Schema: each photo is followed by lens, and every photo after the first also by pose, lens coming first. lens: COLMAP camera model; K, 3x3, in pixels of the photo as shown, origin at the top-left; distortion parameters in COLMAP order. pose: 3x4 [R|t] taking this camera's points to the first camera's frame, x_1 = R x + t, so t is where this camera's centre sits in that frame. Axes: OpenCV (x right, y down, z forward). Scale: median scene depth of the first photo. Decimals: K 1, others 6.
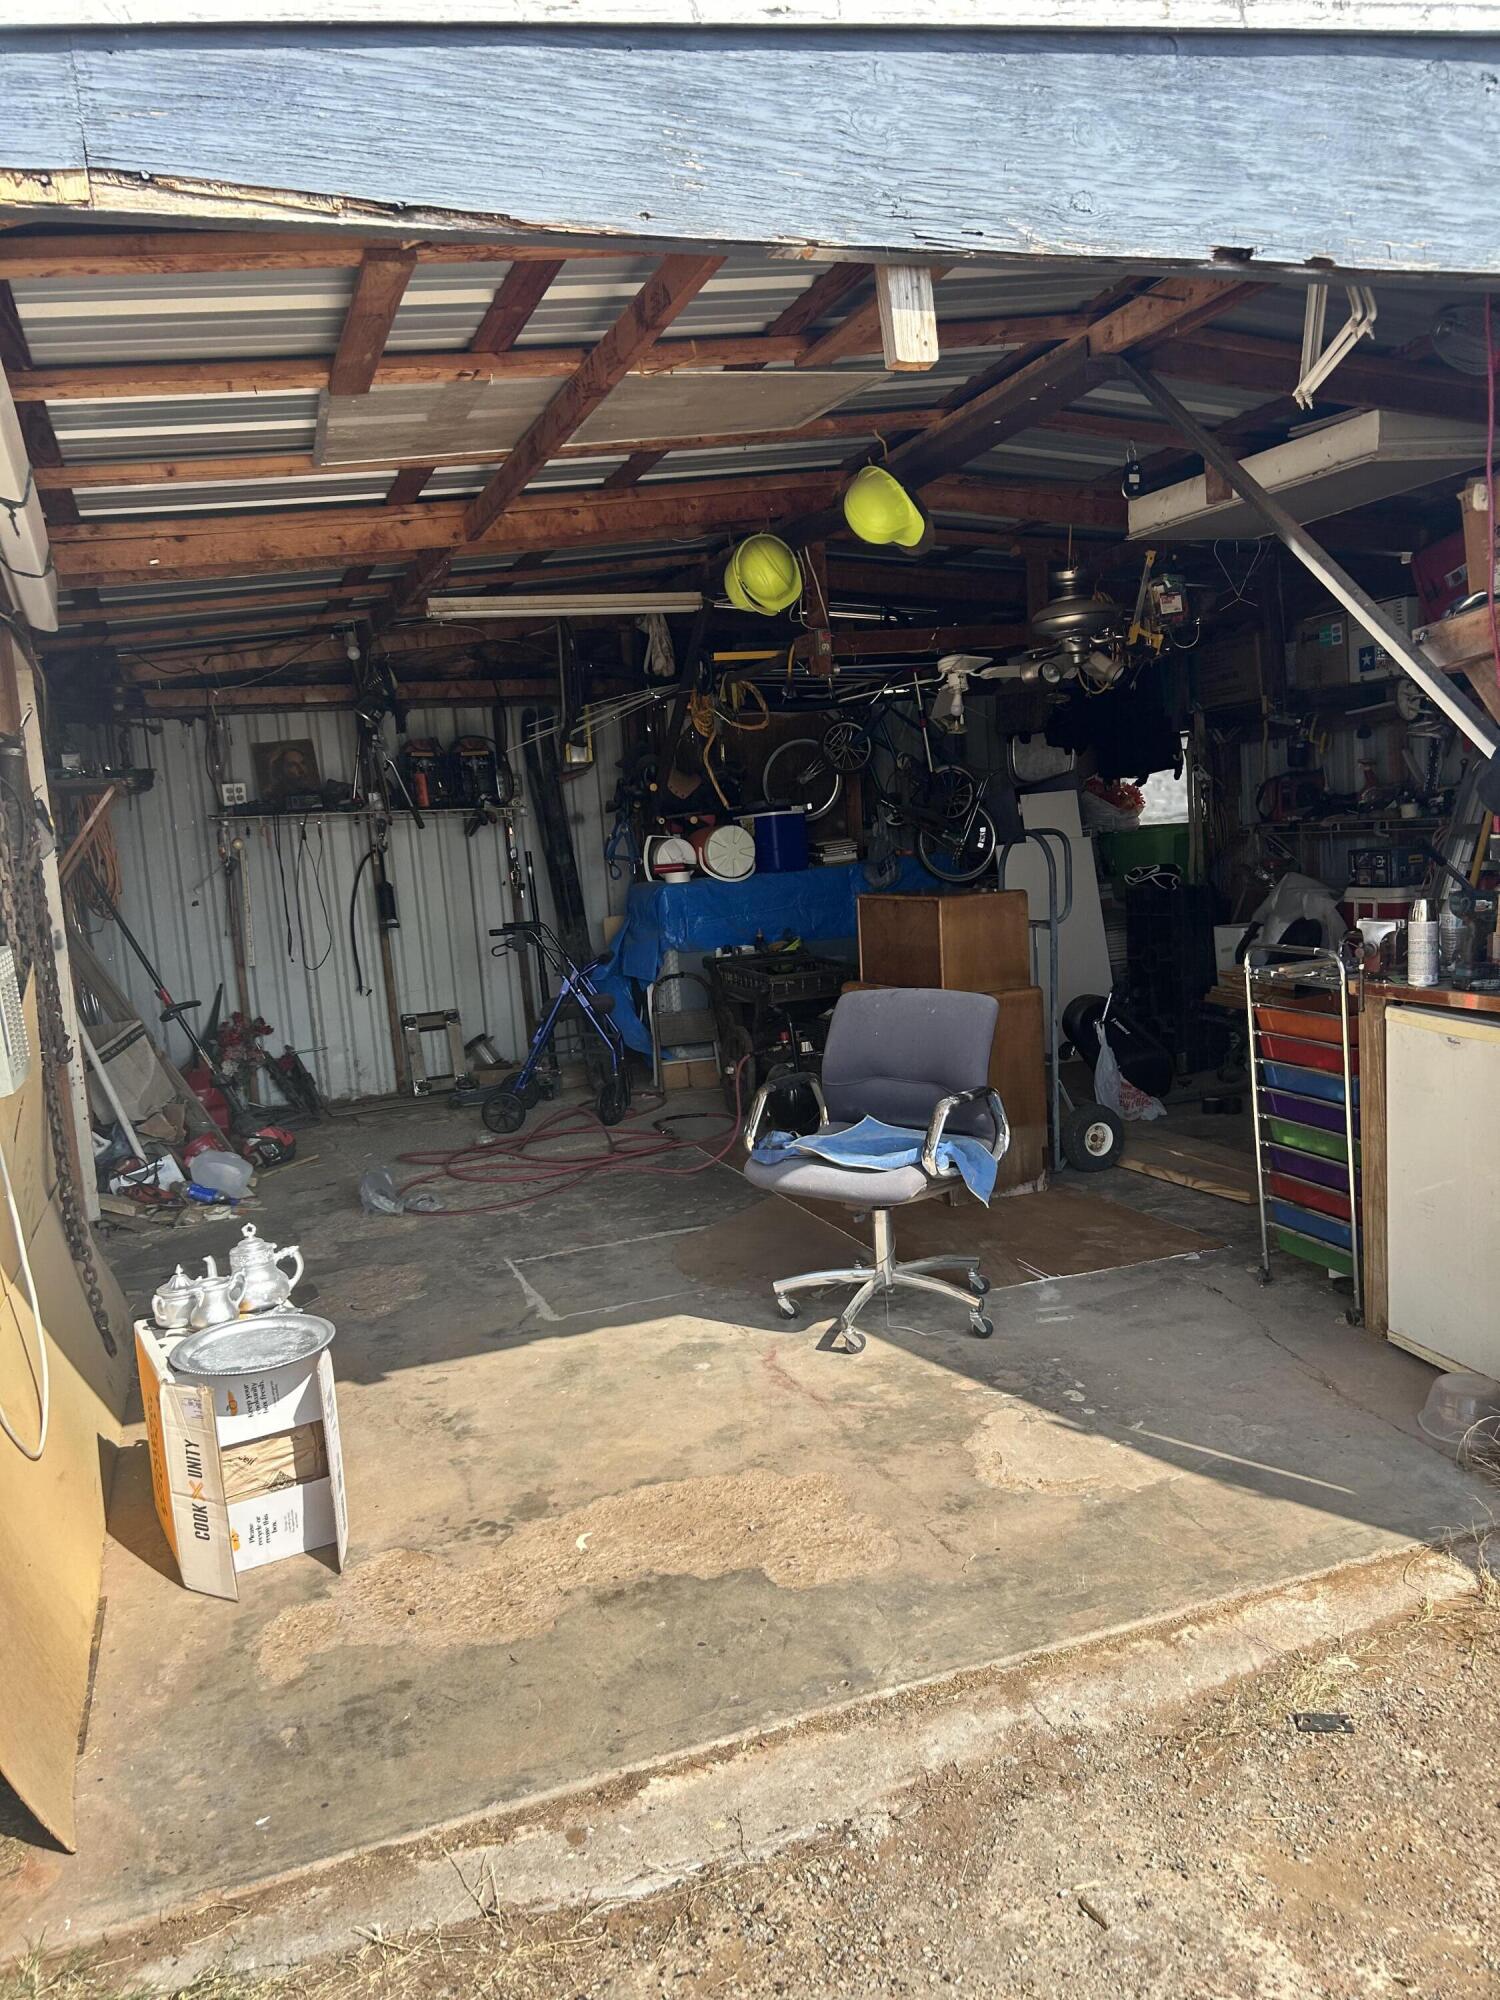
lens RADIAL K [[1532.7, 0, 750.8], [0, 1532.7, 994.2], [0, 0, 1]] dist [0.058049, -0.061134]
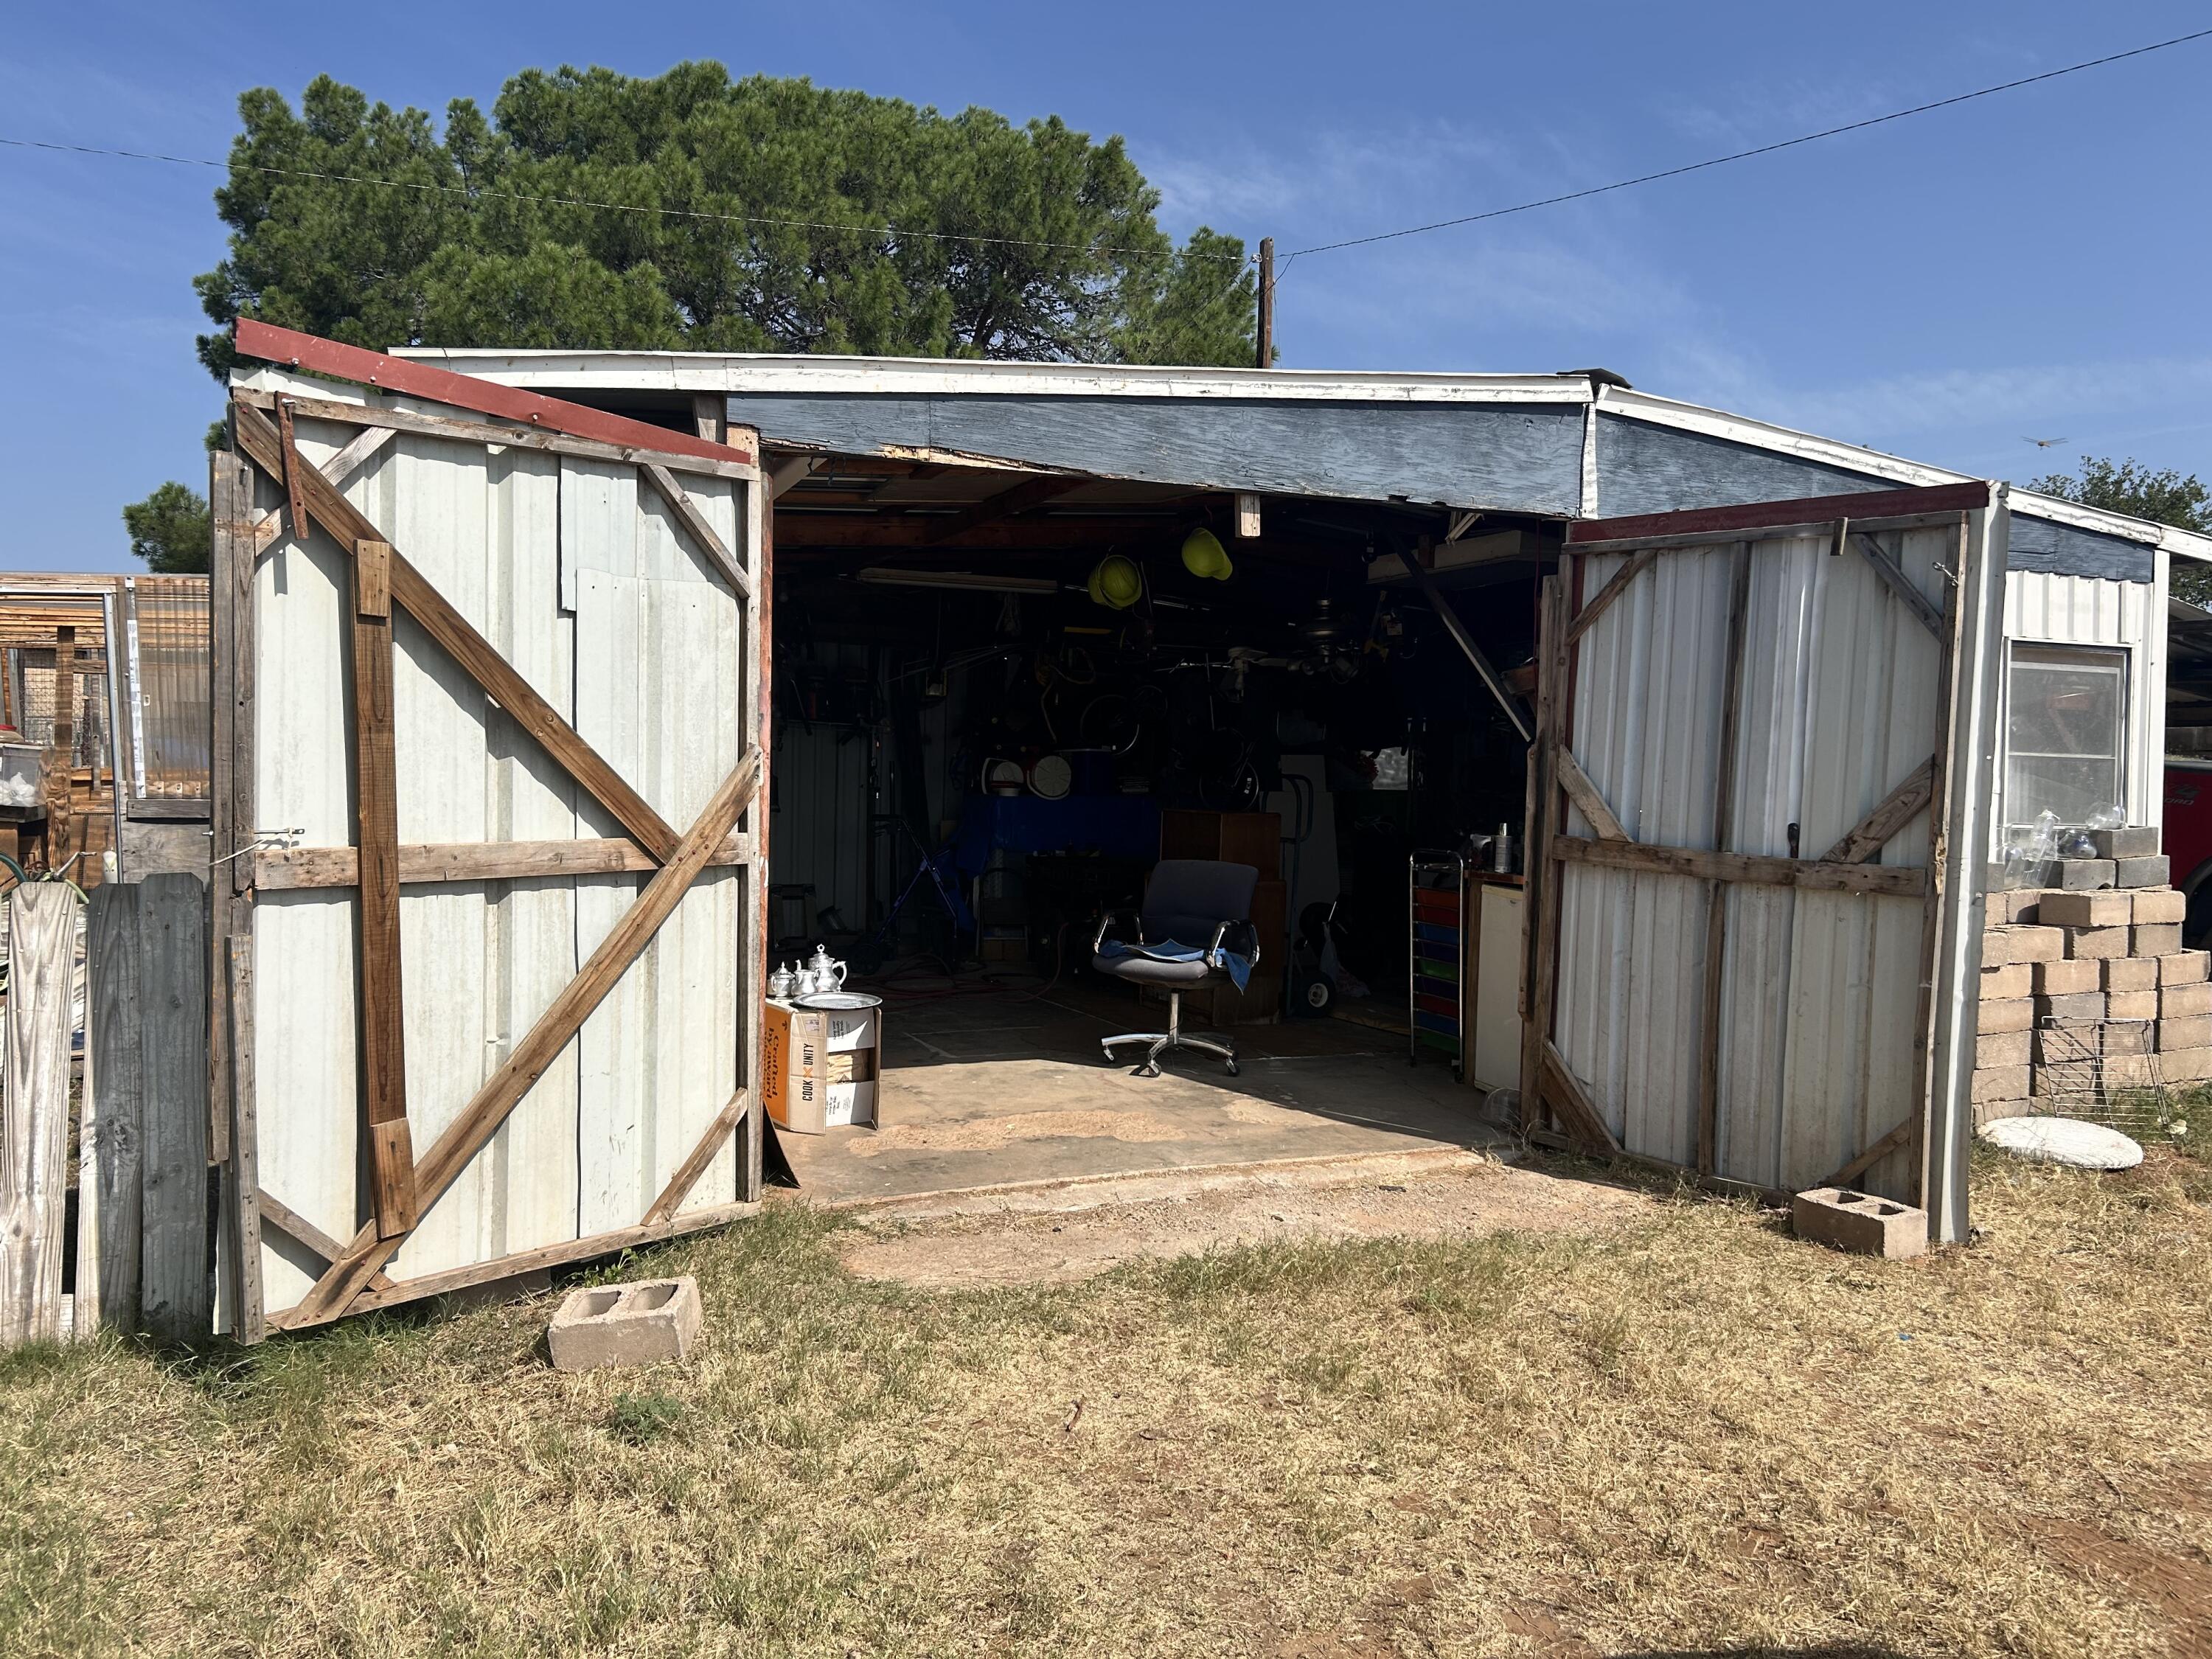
lens RADIAL K [[1695.1, 0, 1077.1], [0, 1695.1, 789.4], [0, 0, 1]] dist [0.058049, -0.061134]
pose [[0.994005, 0.094302, 0.055321, -0.133677], [-0.087945, 0.990269, -0.107853, 0.129348], [-0.064953, 0.102341, 0.992627, -0.756329]]
